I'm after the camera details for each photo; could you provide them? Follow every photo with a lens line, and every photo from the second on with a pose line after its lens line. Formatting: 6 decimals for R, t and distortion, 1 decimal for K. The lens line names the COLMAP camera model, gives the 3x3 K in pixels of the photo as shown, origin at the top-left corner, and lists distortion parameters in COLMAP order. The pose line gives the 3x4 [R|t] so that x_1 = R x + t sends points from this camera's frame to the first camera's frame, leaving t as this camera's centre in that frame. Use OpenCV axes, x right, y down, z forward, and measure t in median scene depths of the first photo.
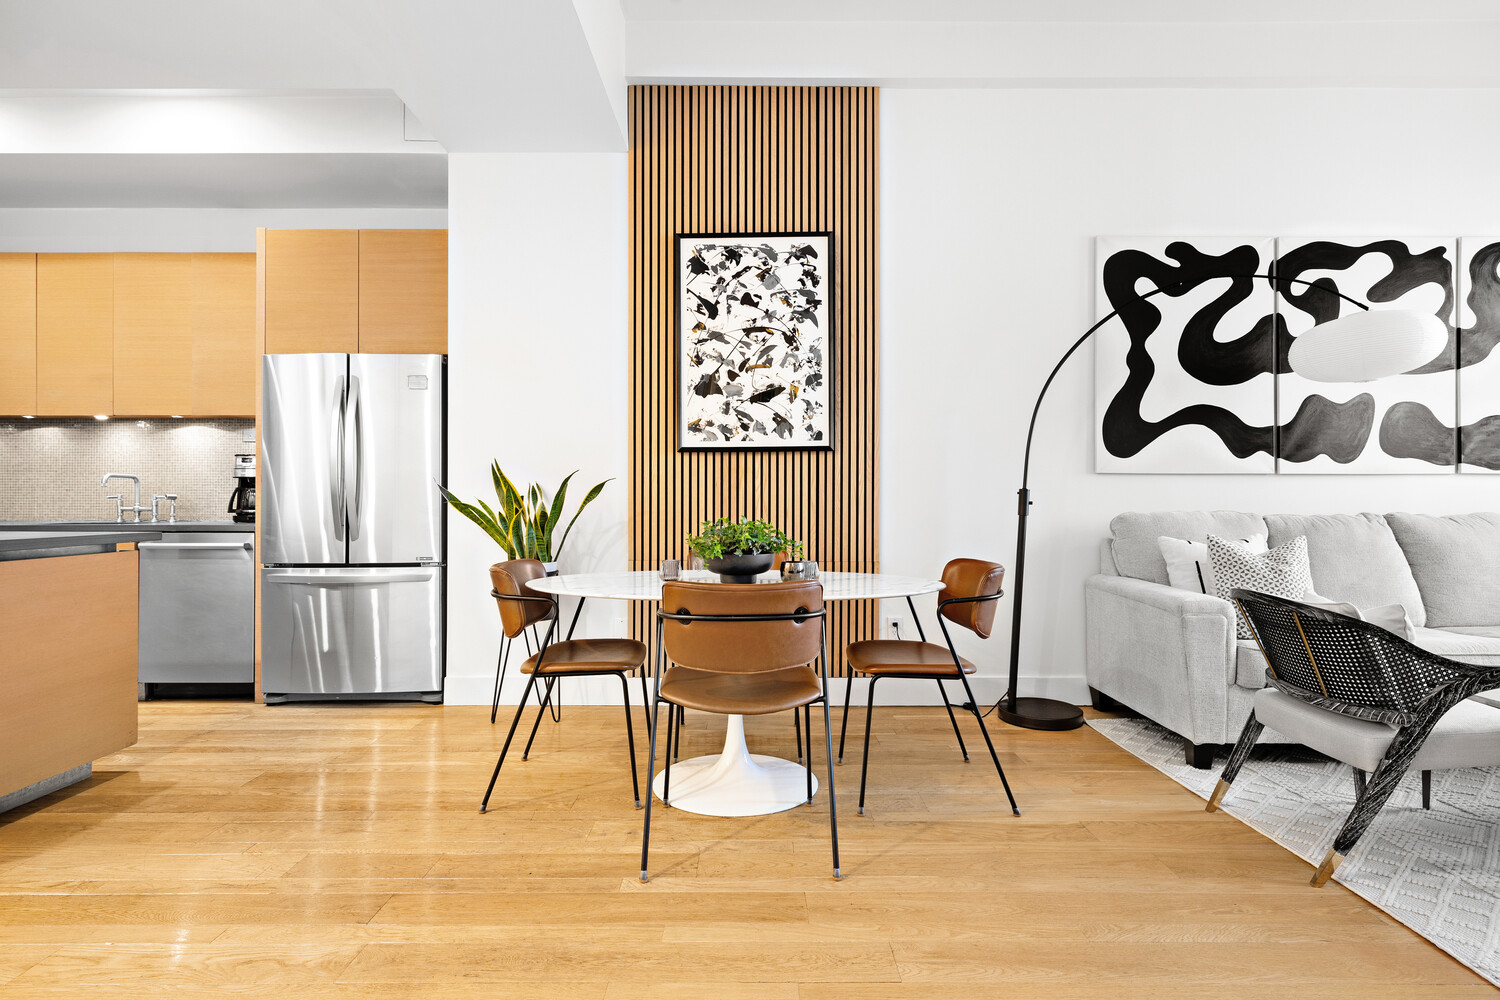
lens RADIAL K [[787.6, 0, 751.0], [0, 787.6, 499.2], [0, 0, 1]] dist [-0.008034, -0.000703]
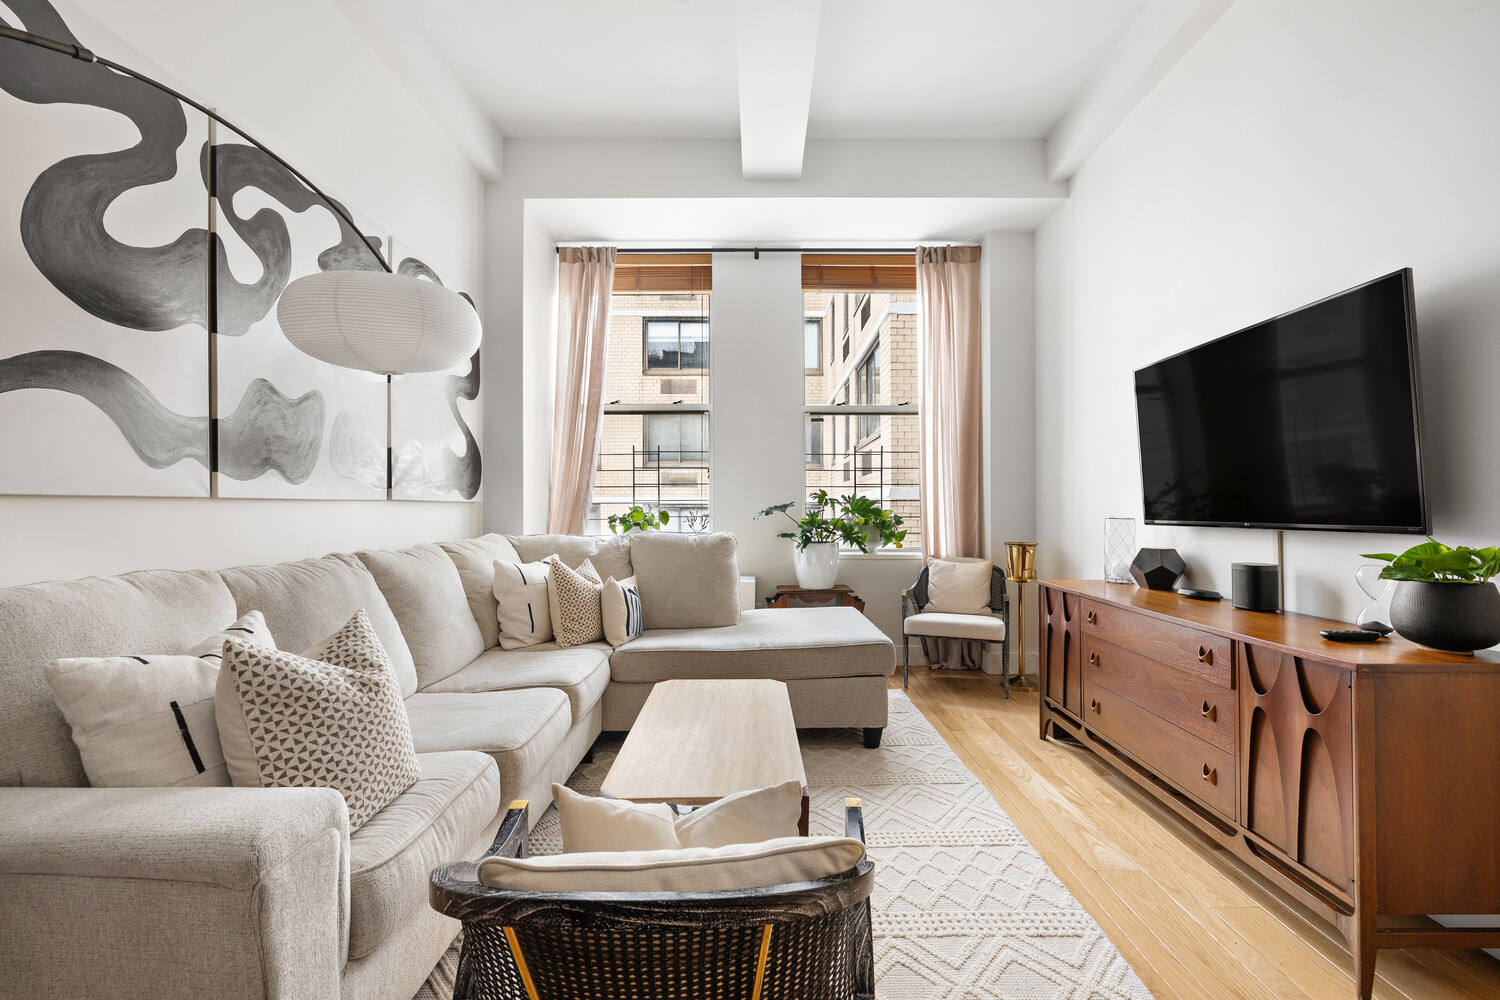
lens RADIAL K [[634.3, 0, 748.7], [0, 634.3, 502.3], [0, 0, 1]] dist [0.000265, 0.000006]
pose [[0.018273, 0.006680, 0.999811, 0.200743], [0.001149, 0.999977, -0.006703, -0.025922], [-0.999832, 0.001271, 0.018264, 0.609822]]
